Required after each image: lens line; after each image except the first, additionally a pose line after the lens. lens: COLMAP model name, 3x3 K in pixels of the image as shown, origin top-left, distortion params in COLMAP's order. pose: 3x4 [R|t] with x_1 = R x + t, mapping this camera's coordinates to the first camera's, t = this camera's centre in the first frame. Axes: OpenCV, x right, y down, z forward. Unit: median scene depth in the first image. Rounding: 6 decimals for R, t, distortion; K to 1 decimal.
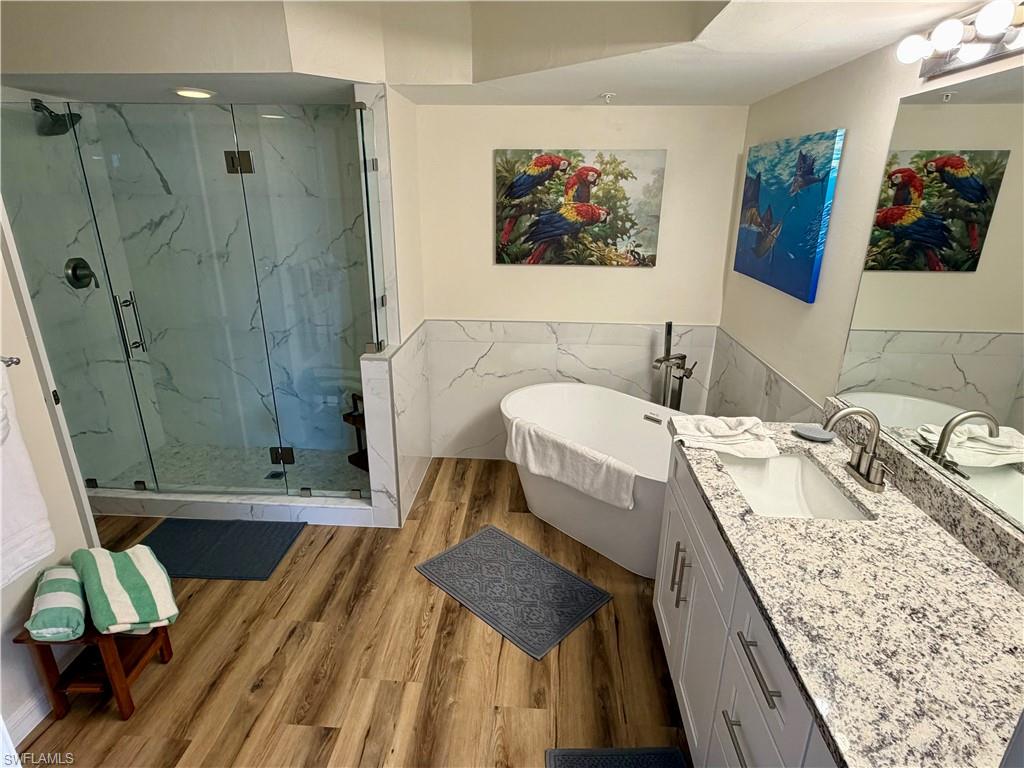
lens RADIAL K [[557.3, 0, 508.6], [0, 557.3, 386.2], [0, 0, 1]] dist [0.000006, 0.000674]
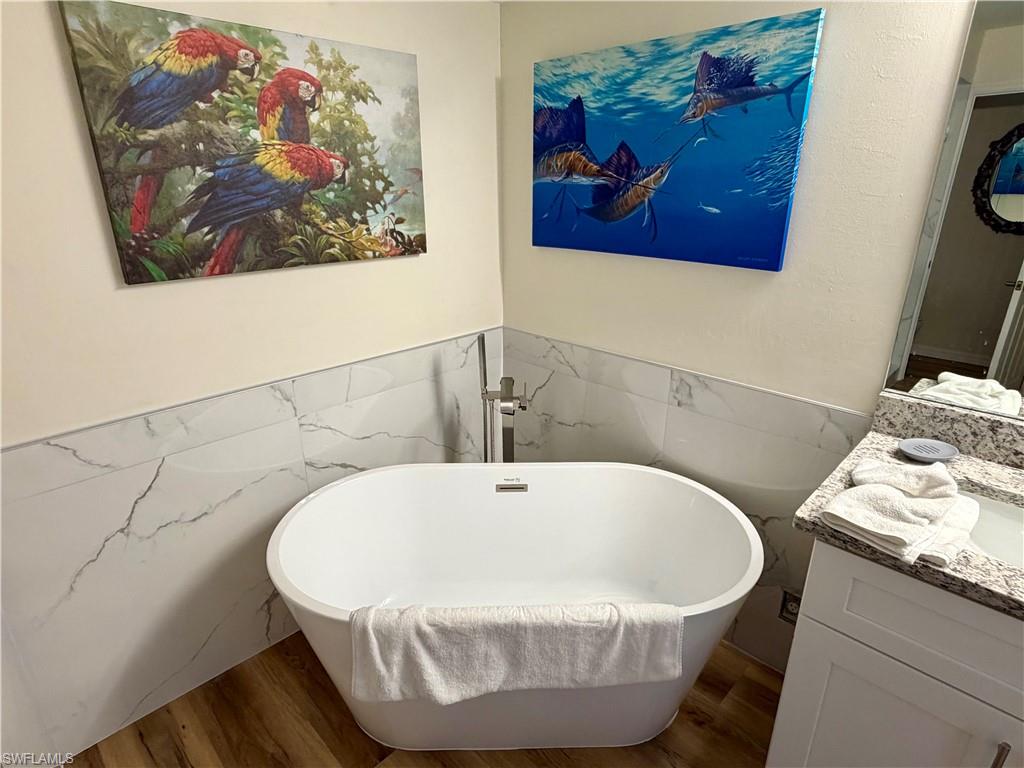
lens RADIAL K [[557.3, 0, 508.6], [0, 557.3, 386.2], [0, 0, 1]] dist [0.000006, 0.000674]
pose [[0.659647, -0.269914, 0.701436, -0.155604], [0.258488, 0.957829, 0.125488, -0.128249], [-0.705727, 0.098535, 0.701598, 0.520030]]
